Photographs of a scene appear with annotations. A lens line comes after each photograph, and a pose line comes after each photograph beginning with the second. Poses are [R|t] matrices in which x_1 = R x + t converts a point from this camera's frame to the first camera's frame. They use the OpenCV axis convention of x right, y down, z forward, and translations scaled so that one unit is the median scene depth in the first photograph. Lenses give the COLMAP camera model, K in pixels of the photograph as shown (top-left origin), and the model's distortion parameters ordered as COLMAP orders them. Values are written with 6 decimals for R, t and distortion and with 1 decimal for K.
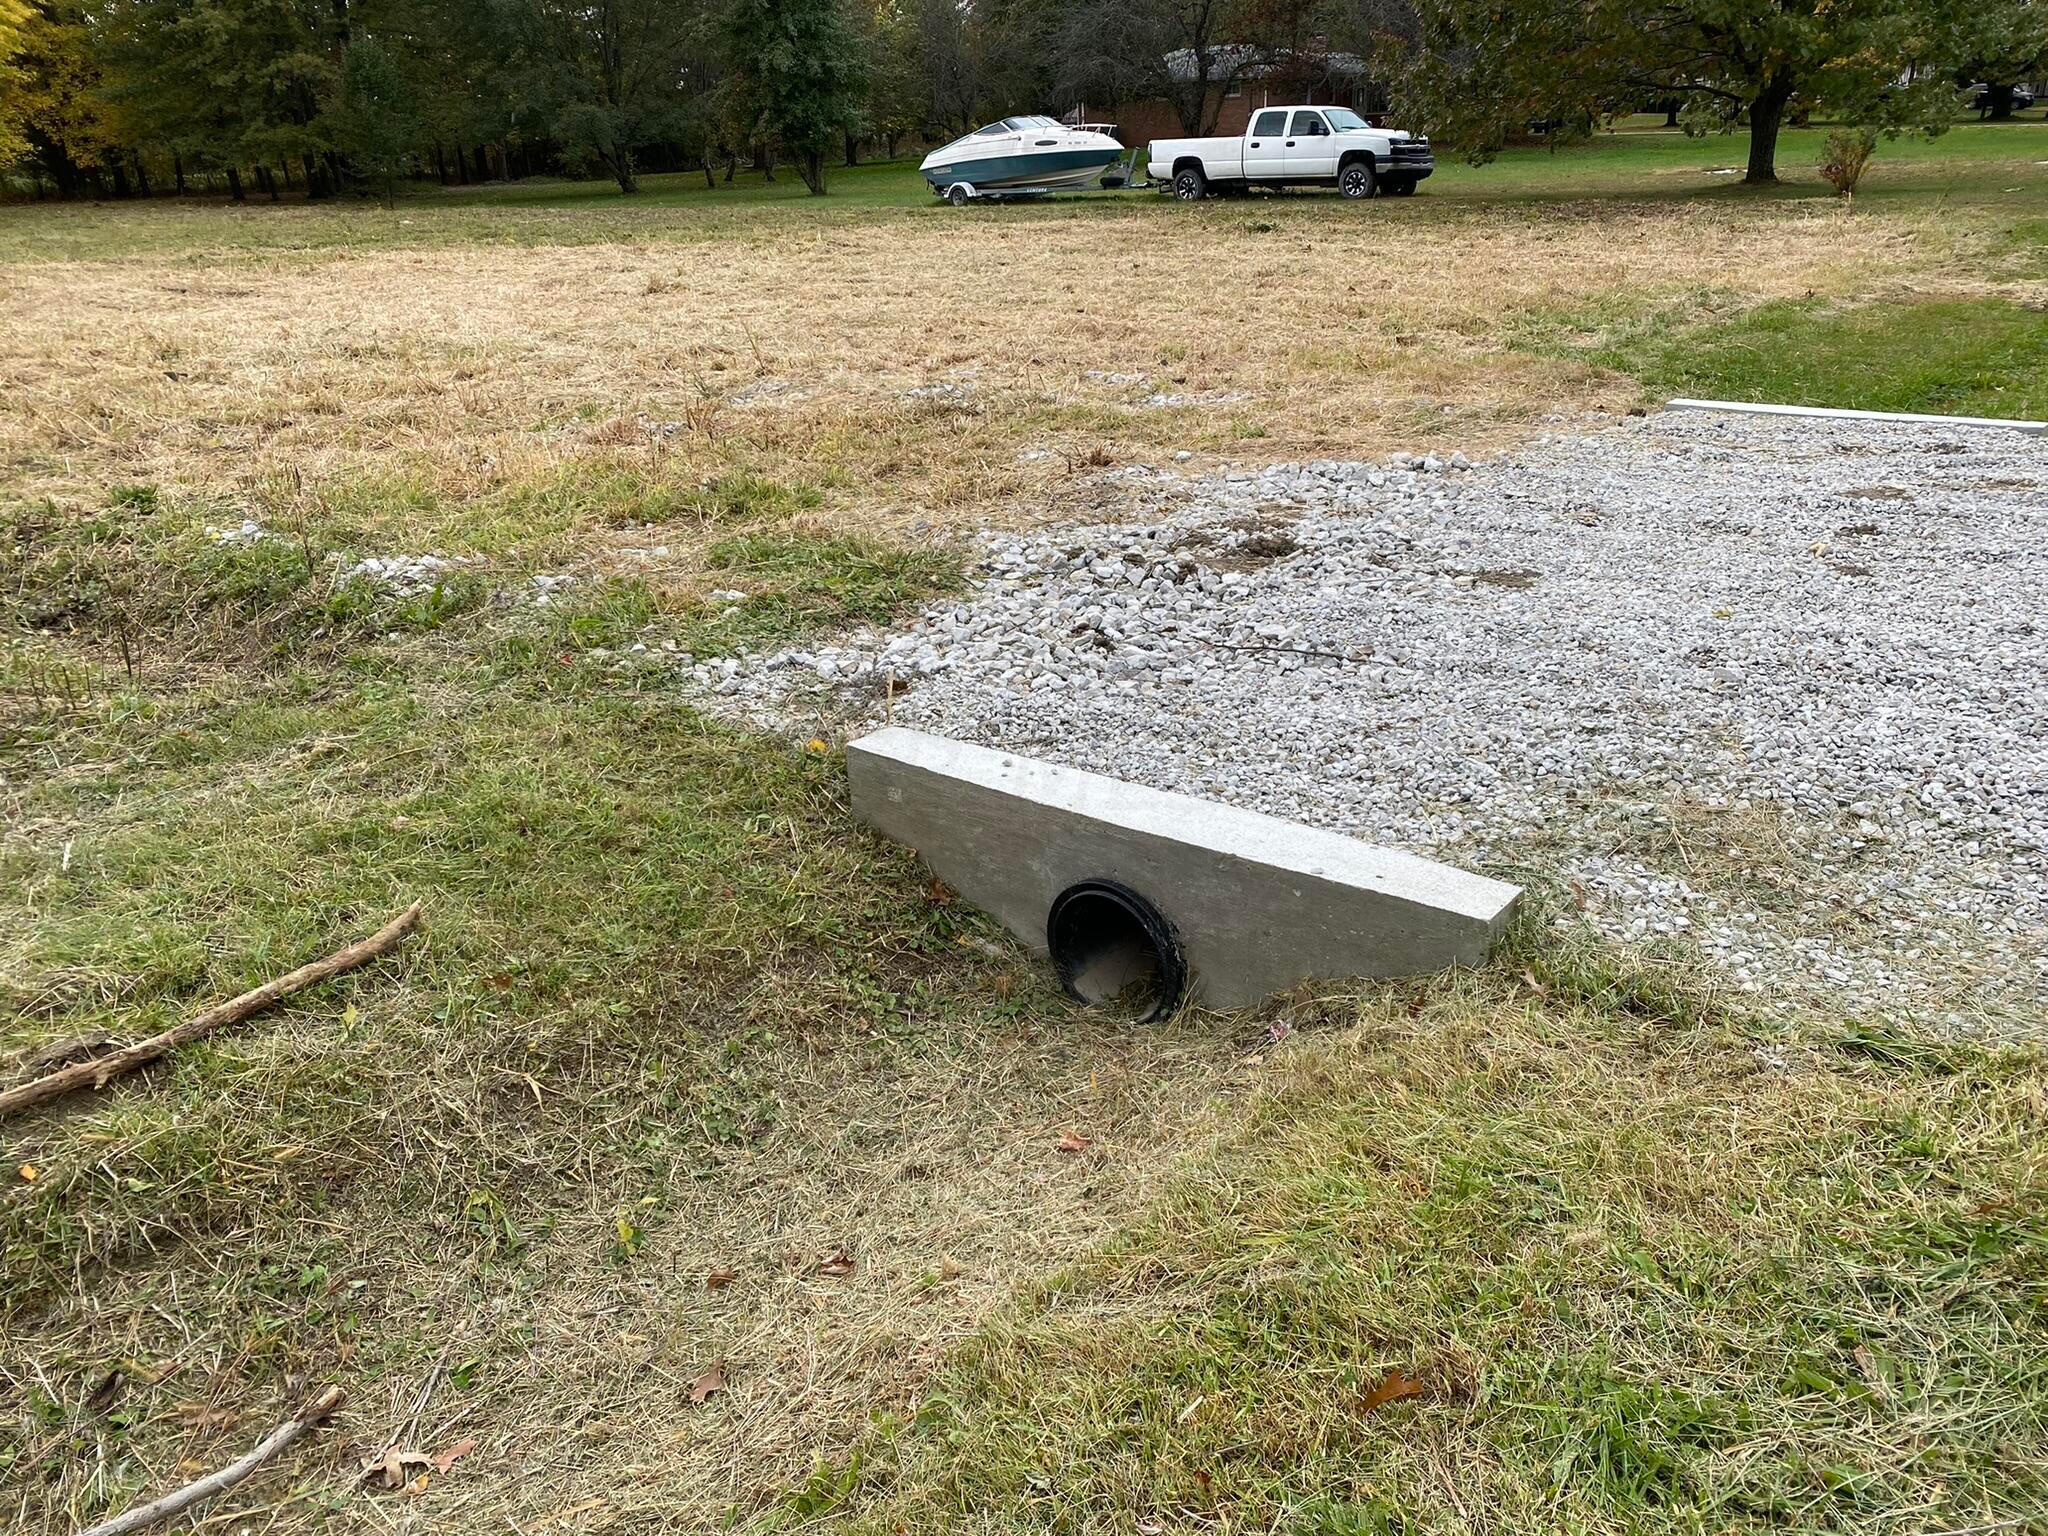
lens RADIAL K [[1544.9, 0, 1022.8], [0, 1544.9, 770.4], [0, 0, 1]] dist [0.007250, 0.002946]
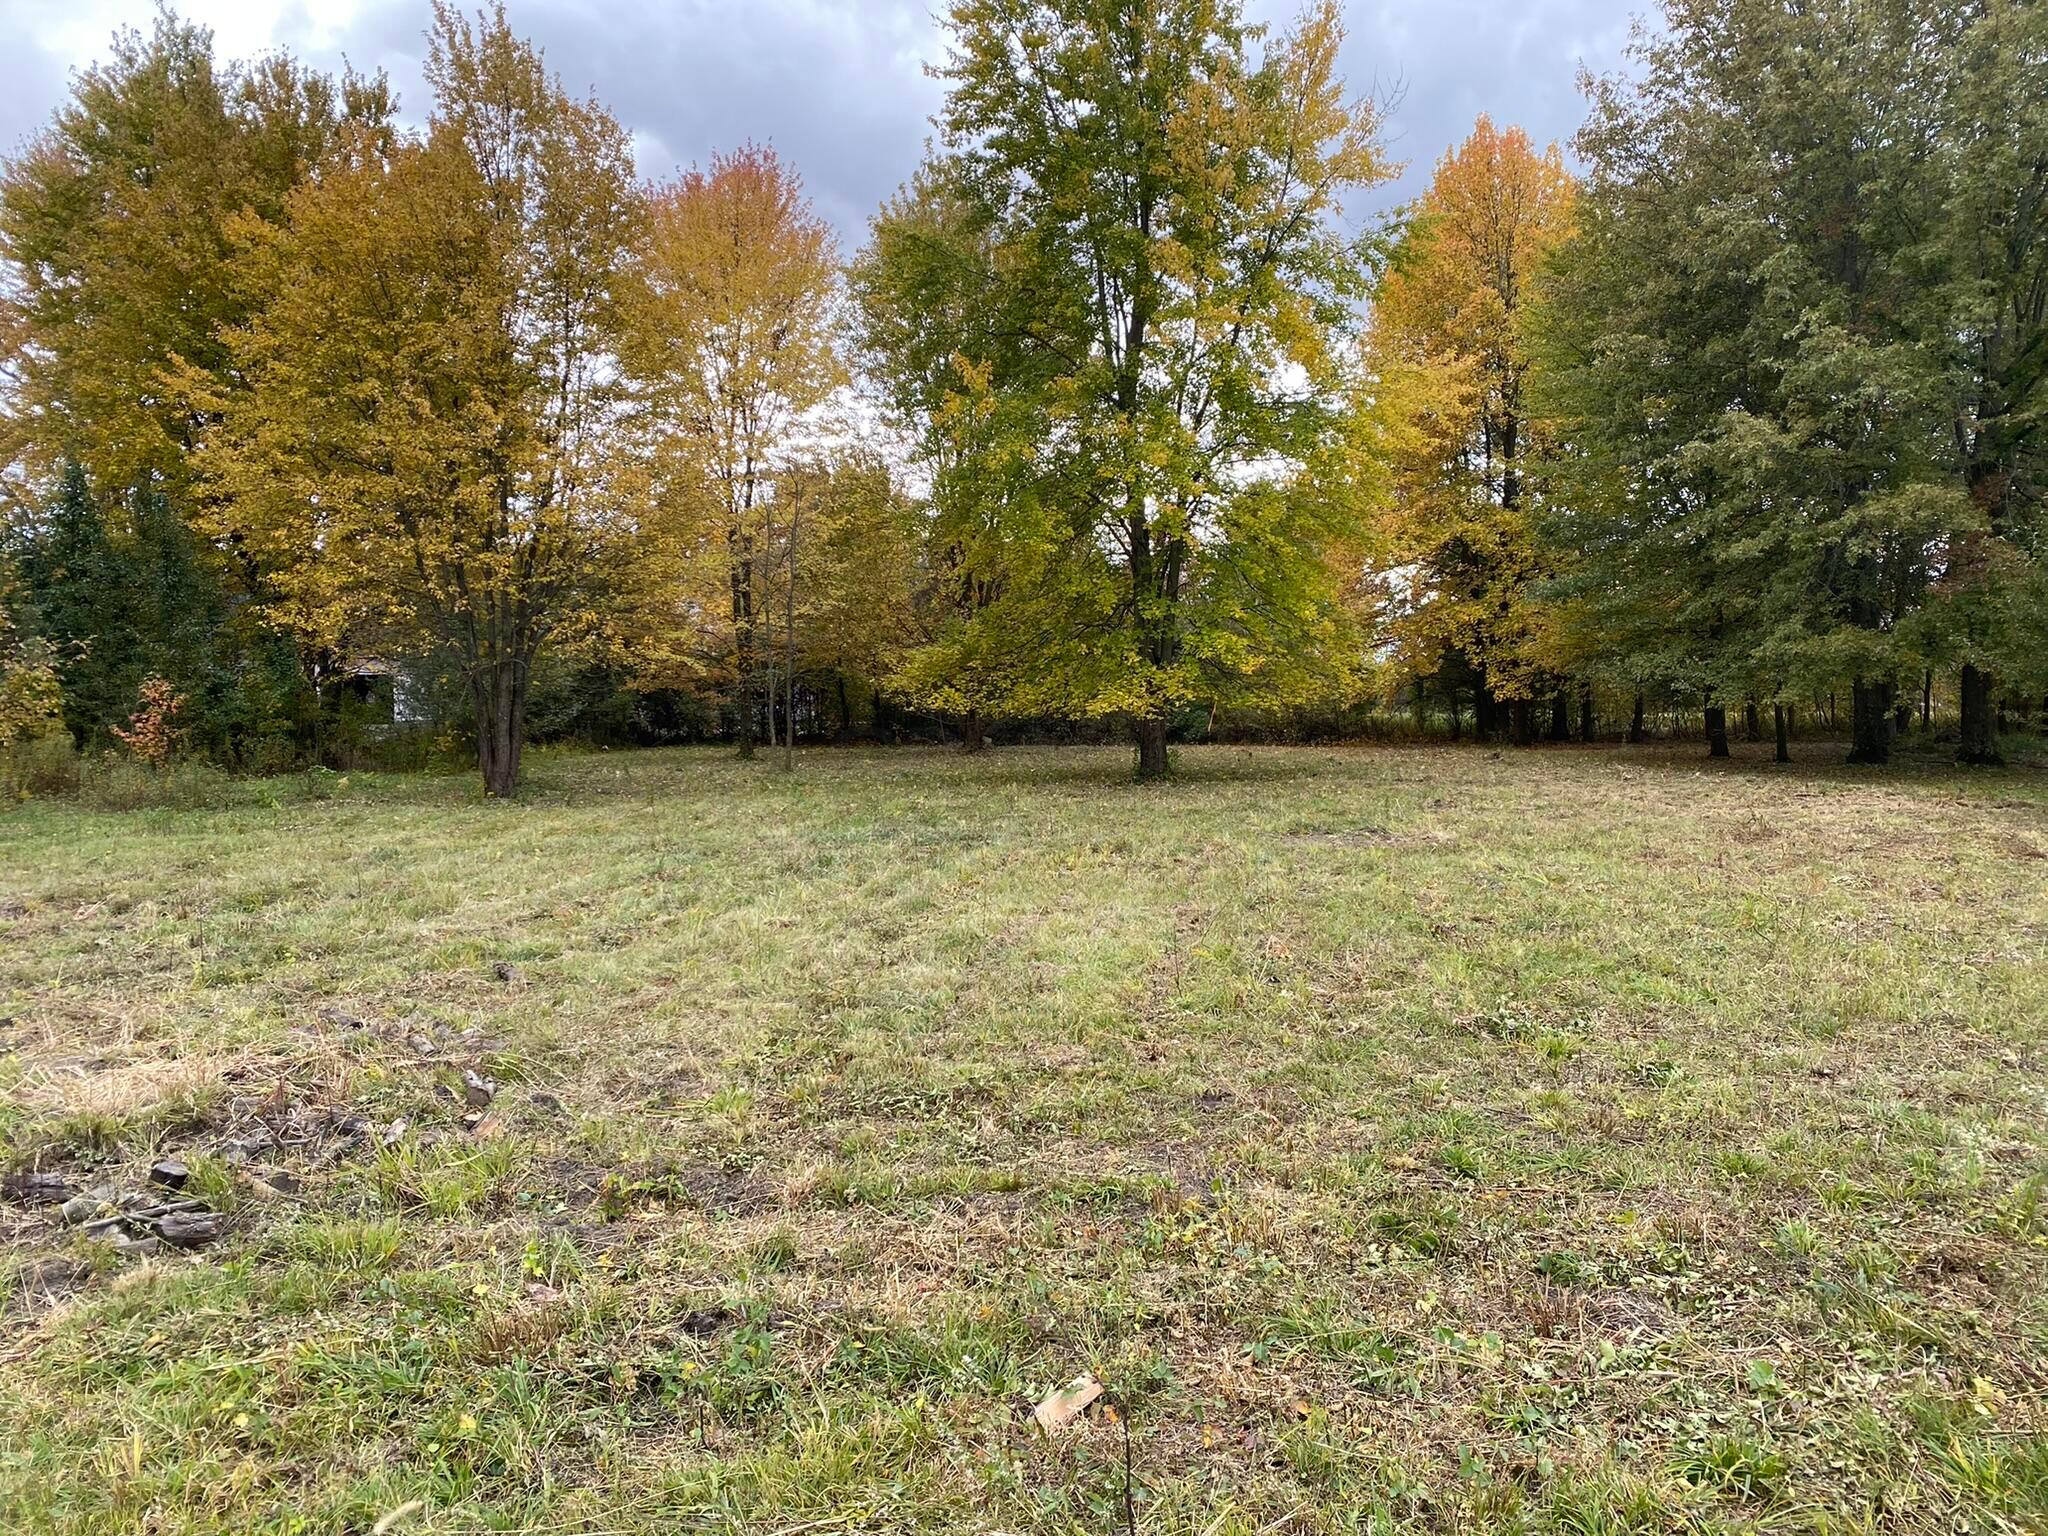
lens RADIAL K [[1544.9, 0, 1022.1], [0, 1544.9, 765.2], [0, 0, 1]] dist [0.007250, 0.002946]
pose [[0.652596, 0.051913, -0.755926, -0.236611], [-0.296350, 0.935667, -0.191585, -0.175727], [0.697349, 0.349046, 0.625997, 0.454171]]
